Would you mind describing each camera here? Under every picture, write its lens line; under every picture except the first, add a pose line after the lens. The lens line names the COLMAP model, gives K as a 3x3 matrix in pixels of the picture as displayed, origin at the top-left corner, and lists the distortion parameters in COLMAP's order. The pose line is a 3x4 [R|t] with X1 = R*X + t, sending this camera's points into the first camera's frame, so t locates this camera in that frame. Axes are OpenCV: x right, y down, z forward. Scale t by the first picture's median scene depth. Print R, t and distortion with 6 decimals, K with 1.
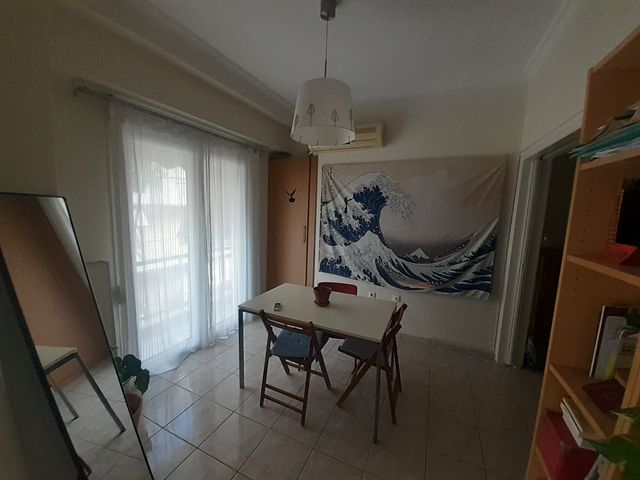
lens RADIAL K [[254.5, 0, 317.8], [0, 254.5, 239.1], [0, 0, 1]] dist [-0.006862, -0.002178]
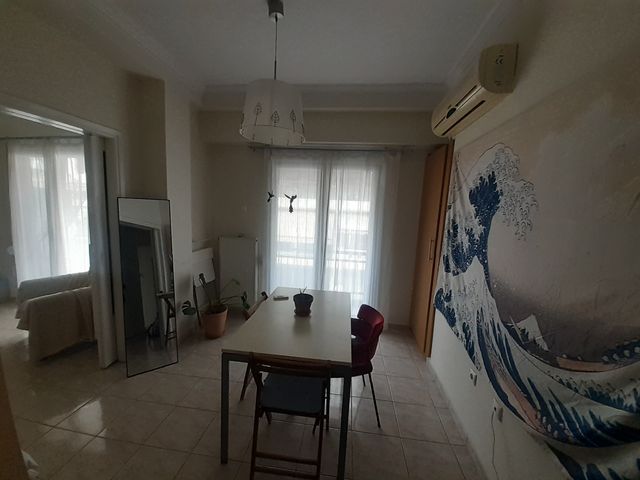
lens RADIAL K [[254.5, 0, 321.2], [0, 254.5, 239.3], [0, 0, 1]] dist [-0.006862, -0.002178]
pose [[0.316903, 0.099620, -0.943212, 0.638204], [-0.155021, 0.986536, 0.052111, -0.048239], [0.935703, 0.129703, 0.328079, 0.534618]]
